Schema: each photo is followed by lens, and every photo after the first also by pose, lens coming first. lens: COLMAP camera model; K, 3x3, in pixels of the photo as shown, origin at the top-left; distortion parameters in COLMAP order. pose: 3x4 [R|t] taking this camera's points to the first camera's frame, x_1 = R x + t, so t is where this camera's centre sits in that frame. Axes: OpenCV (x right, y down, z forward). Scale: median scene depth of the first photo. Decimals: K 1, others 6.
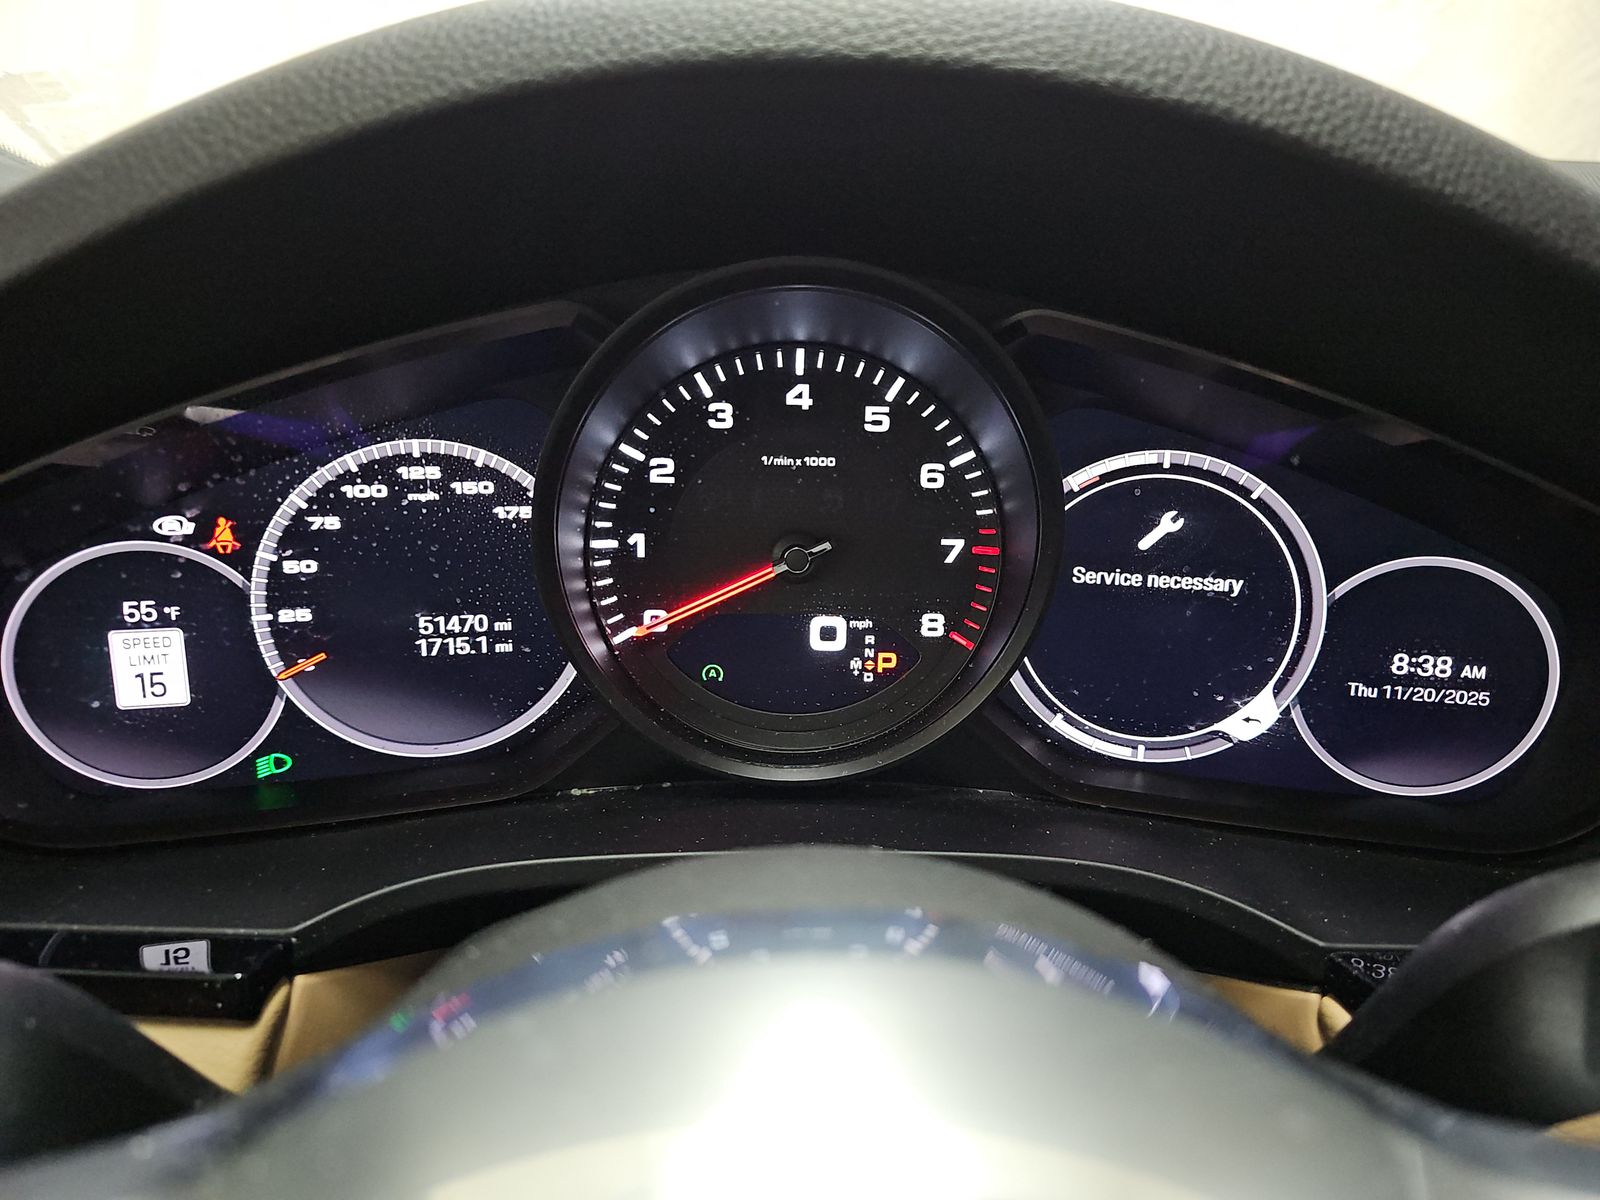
lens RADIAL K [[1054.3, 0, 798.2], [0, 1054.3, 549.9], [0, 0, 1]] dist [0.035818, -0.030200]
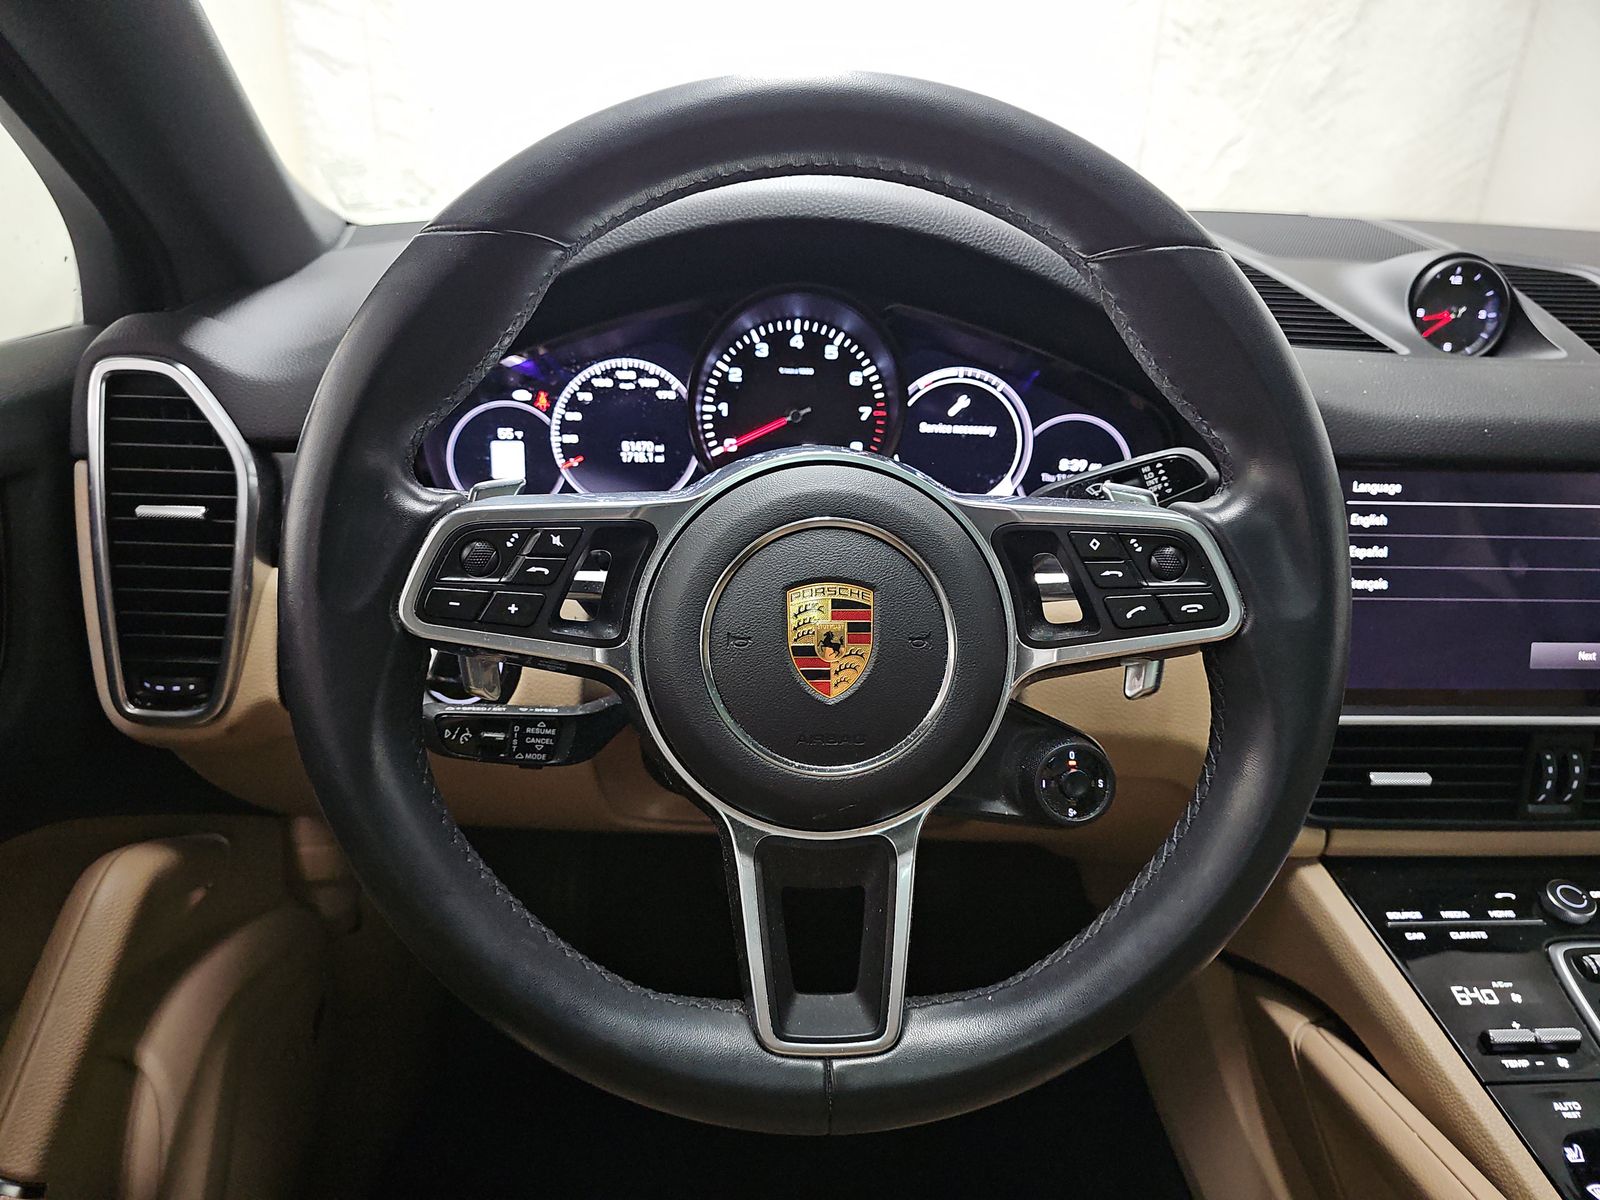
lens RADIAL K [[1054.3, 0, 797.9], [0, 1054.3, 597.6], [0, 0, 1]] dist [0.035818, -0.030200]
pose [[0.999805, 0.005160, 0.019056, -0.036487], [-0.005110, 0.999983, -0.002666, 0.399910], [-0.019069, 0.002569, 0.999815, -1.230748]]
